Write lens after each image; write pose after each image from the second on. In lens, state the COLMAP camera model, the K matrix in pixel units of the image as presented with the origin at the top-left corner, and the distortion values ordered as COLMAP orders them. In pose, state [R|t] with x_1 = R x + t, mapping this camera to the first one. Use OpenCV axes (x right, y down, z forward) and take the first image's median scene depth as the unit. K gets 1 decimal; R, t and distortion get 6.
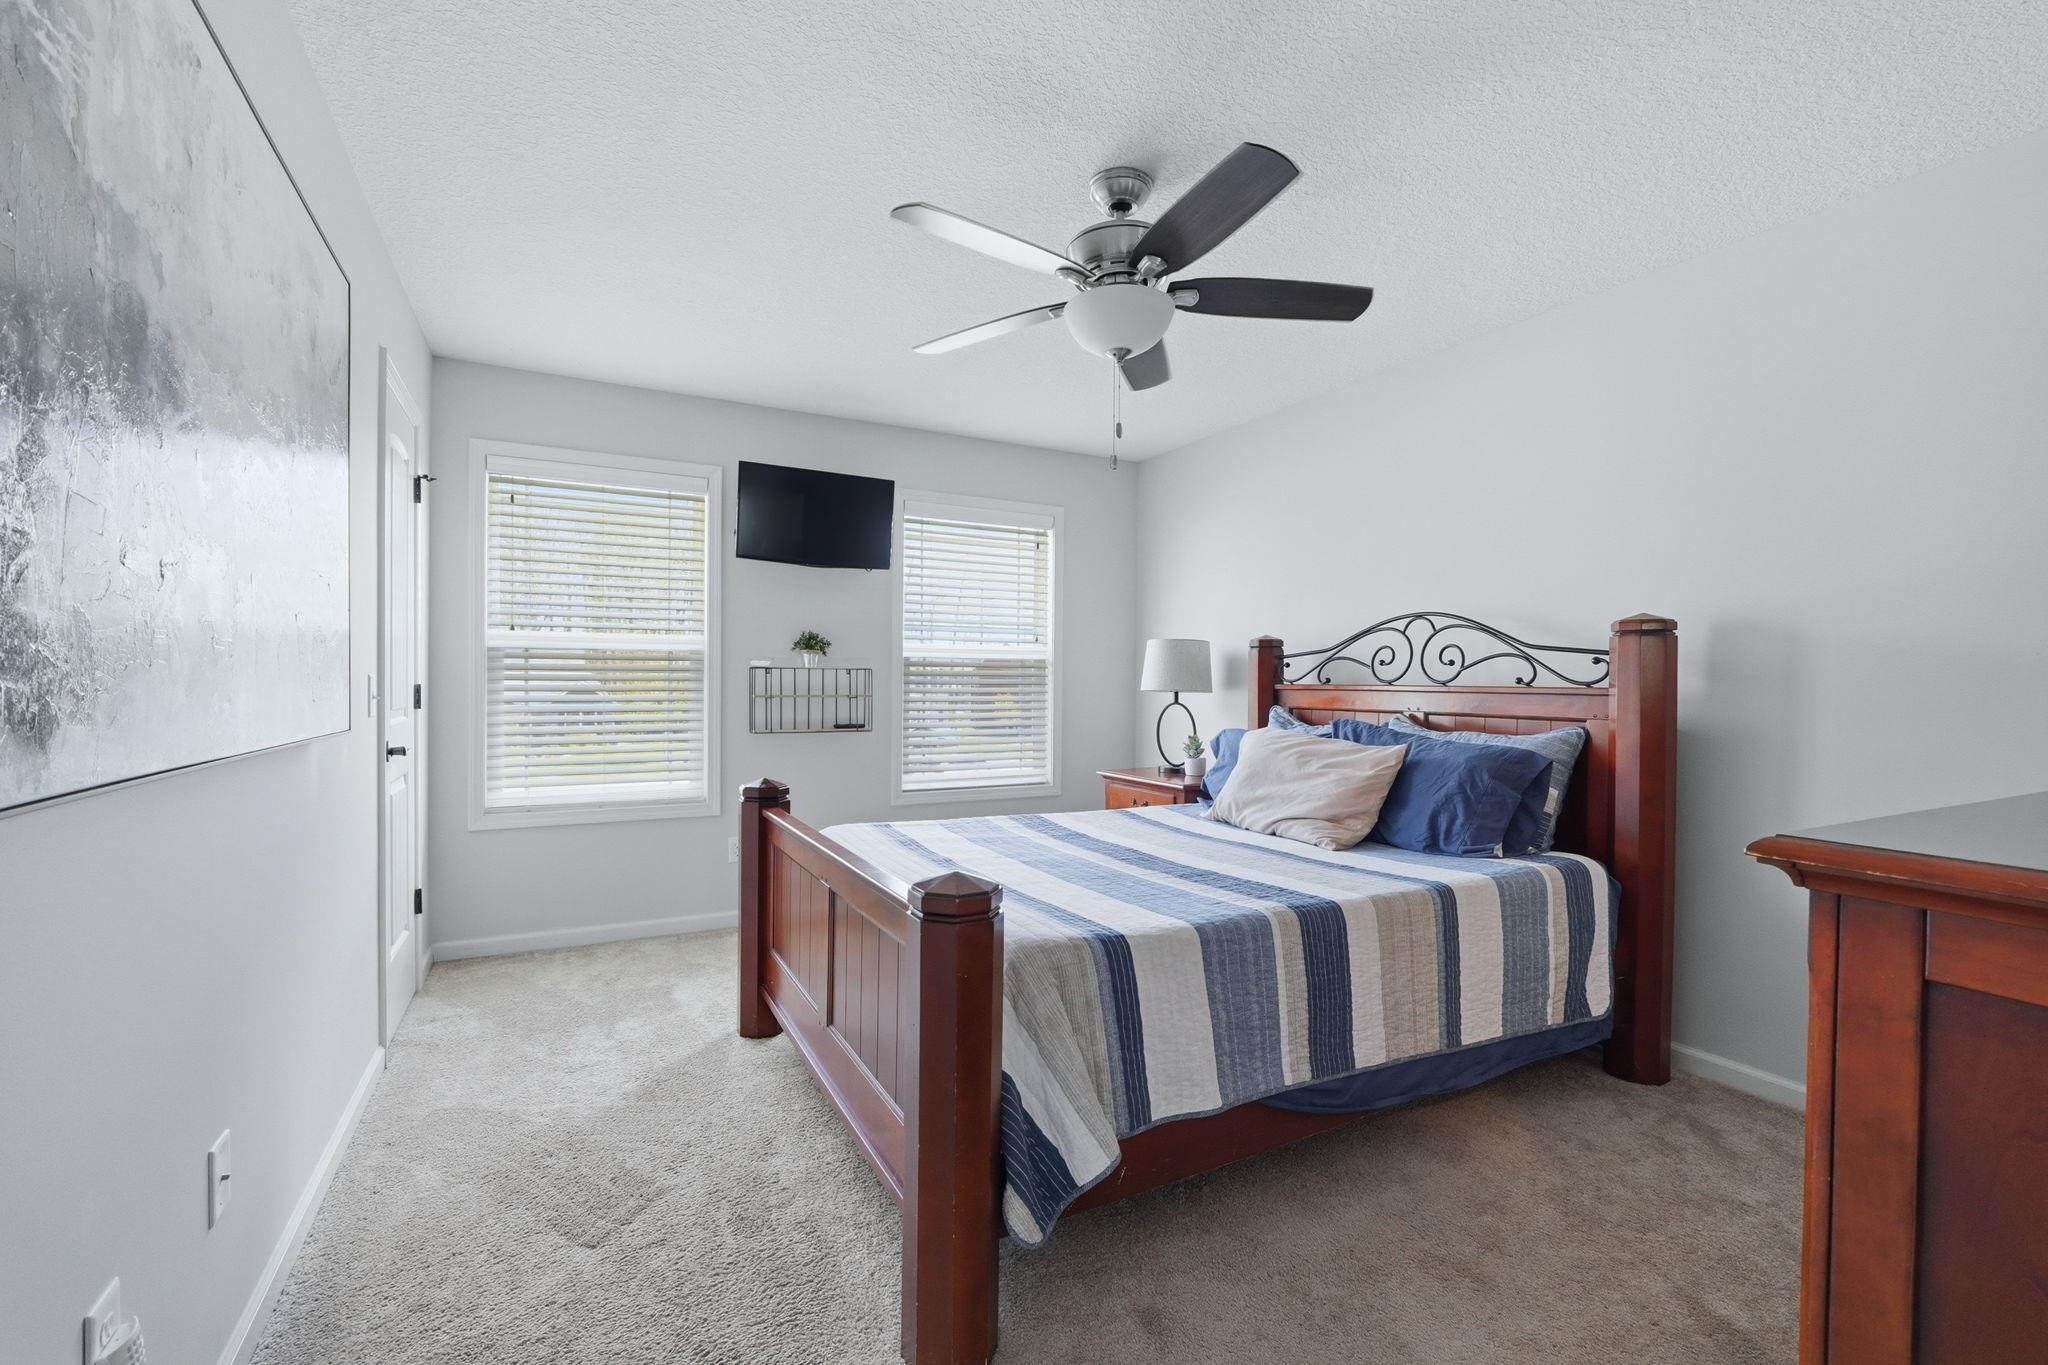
lens RADIAL K [[855.4, 0, 1027.1], [0, 855.4, 678.6], [0, 0, 1]] dist [-0.013781, 0.000207]
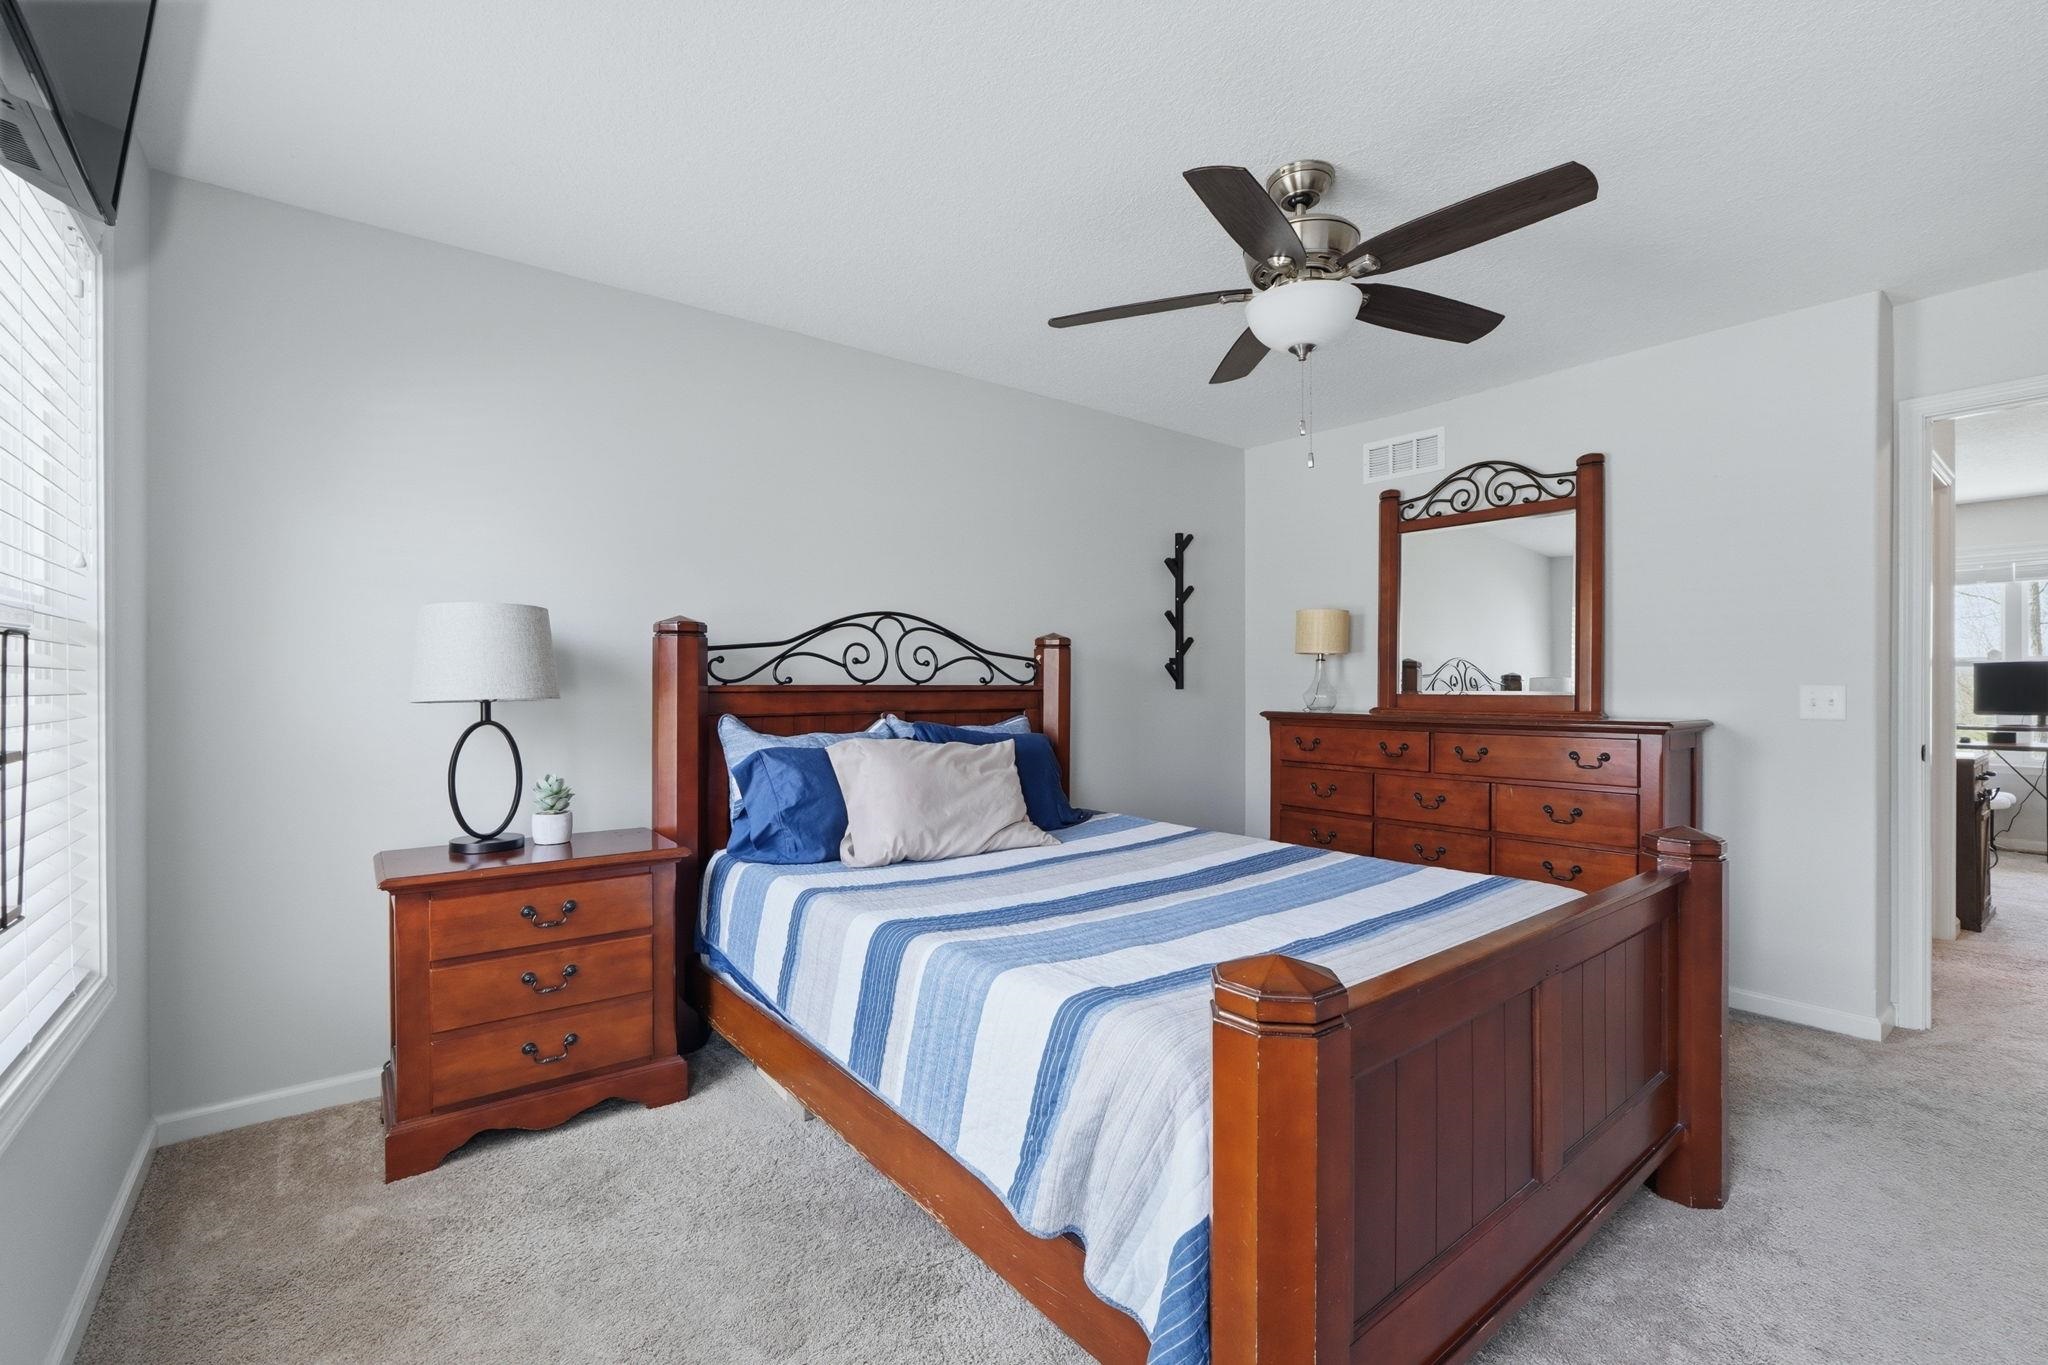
lens RADIAL K [[855.4, 0, 1026.2], [0, 855.4, 690.1], [0, 0, 1]] dist [-0.013781, 0.000207]
pose [[-0.153184, -0.016872, 0.988054, -0.576181], [-0.006871, 0.999848, 0.016008, -0.003227], [-0.988174, -0.004337, -0.153276, 1.032992]]
